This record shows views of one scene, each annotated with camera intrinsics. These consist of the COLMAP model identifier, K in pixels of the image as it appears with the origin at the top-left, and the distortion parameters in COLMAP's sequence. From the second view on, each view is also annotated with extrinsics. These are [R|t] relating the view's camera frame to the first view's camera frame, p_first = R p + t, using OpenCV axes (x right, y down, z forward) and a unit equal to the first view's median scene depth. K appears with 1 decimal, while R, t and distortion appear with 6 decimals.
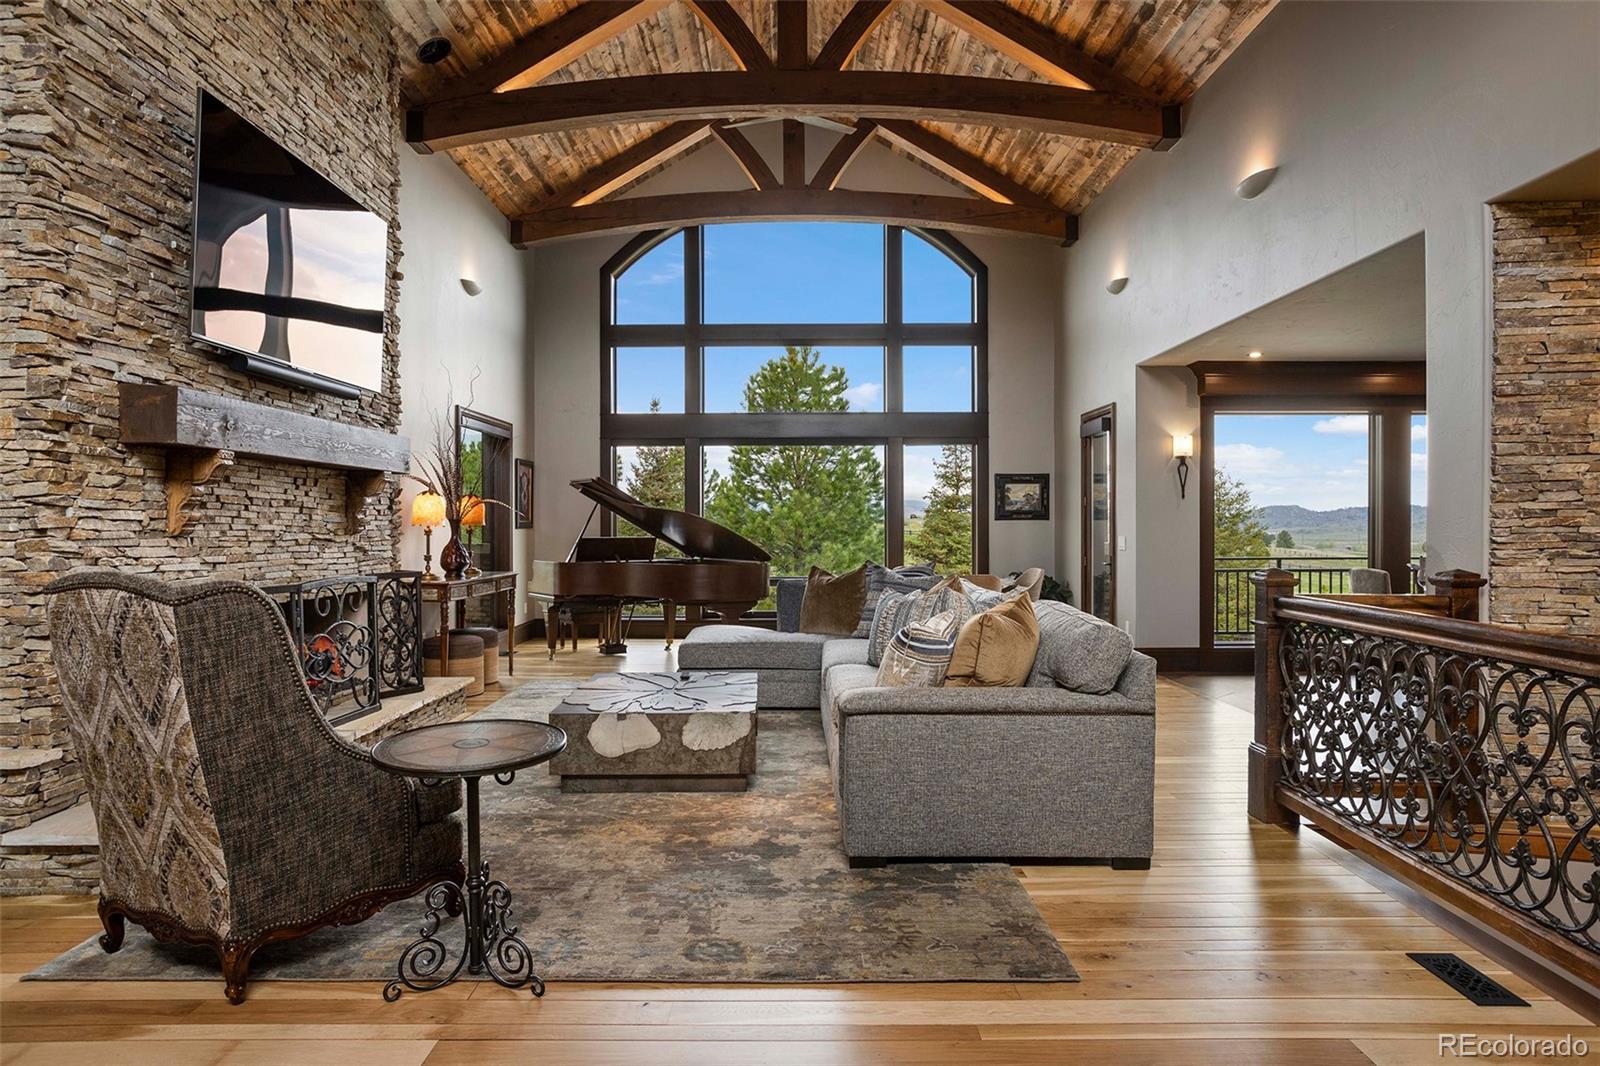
lens RADIAL K [[939.5, 0, 800.0], [0, 939.5, 533.0], [0, 0, 1]] dist [0.001396, 0.003296]
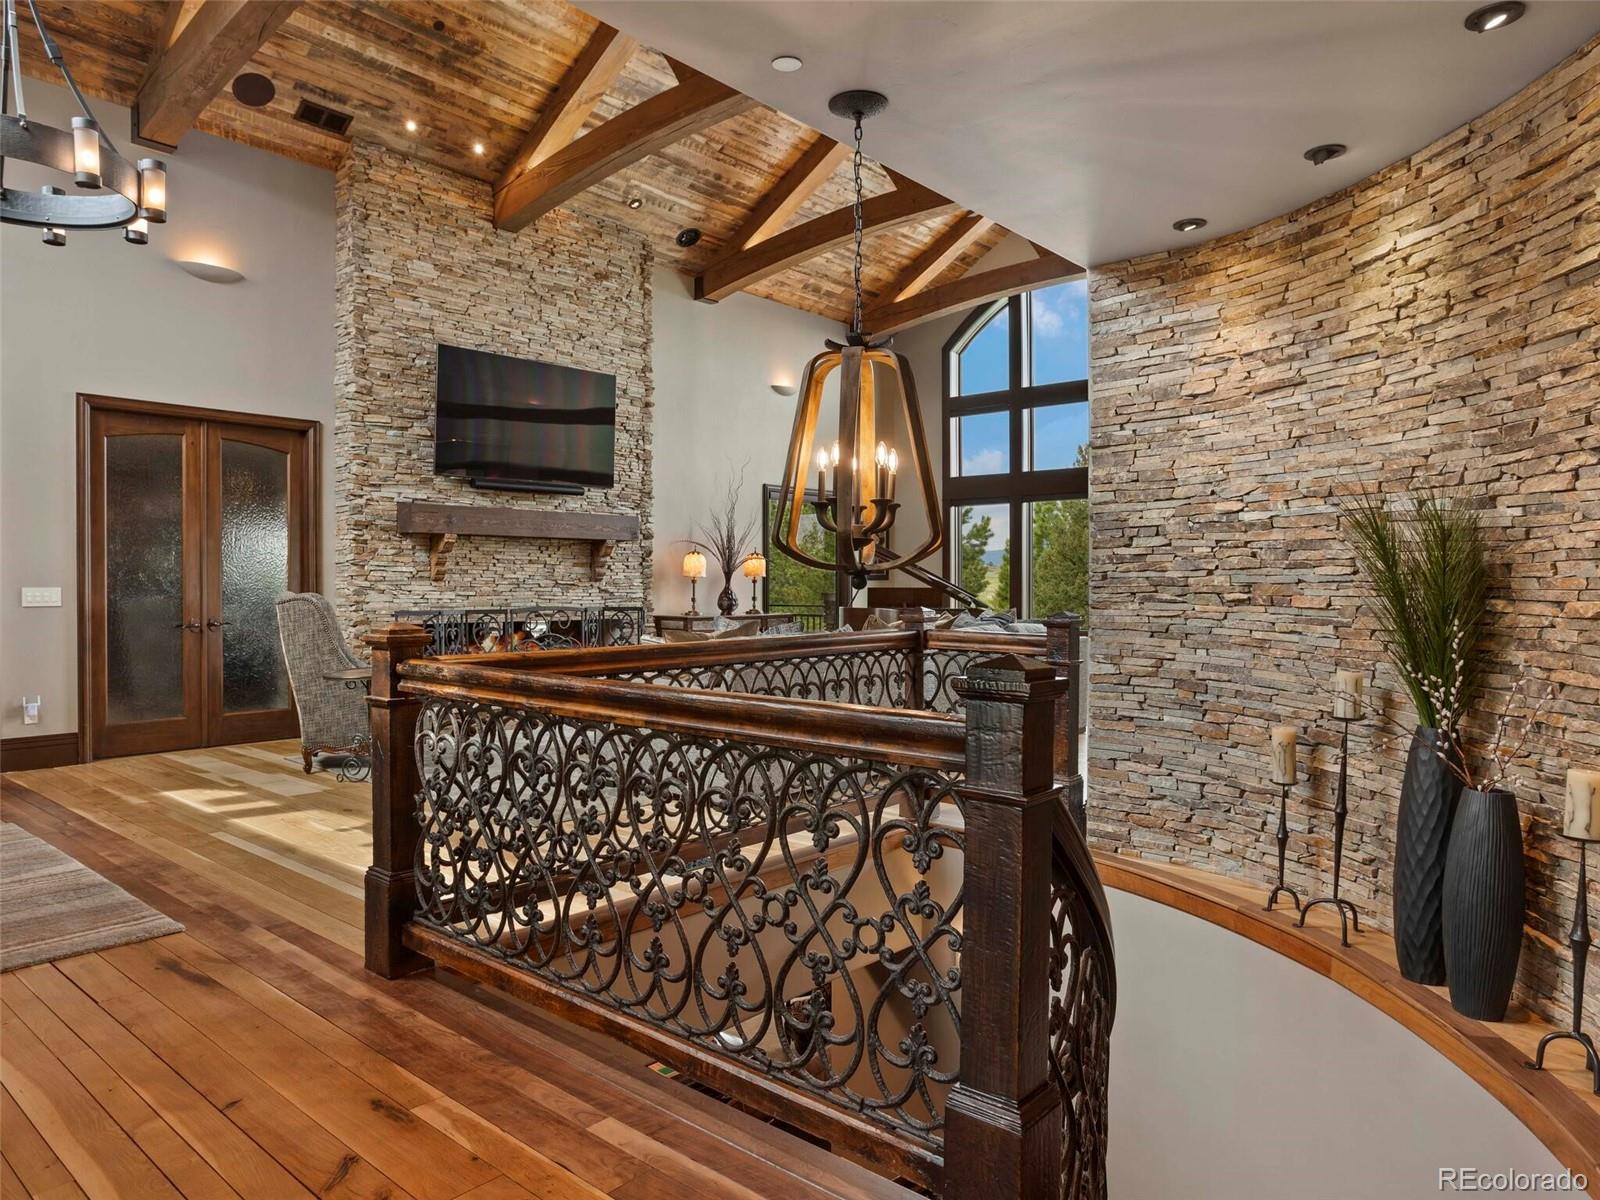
lens RADIAL K [[1025.0, 0, 800.0], [0, 1025.0, 600.0], [0, 0, 1]] dist [-0.051080, -0.001071]
pose [[0.763543, 0.013043, -0.645625, 1.234043], [-0.007524, 0.999908, 0.011302, 0.014731], [0.645713, -0.003772, 0.763571, -0.090347]]
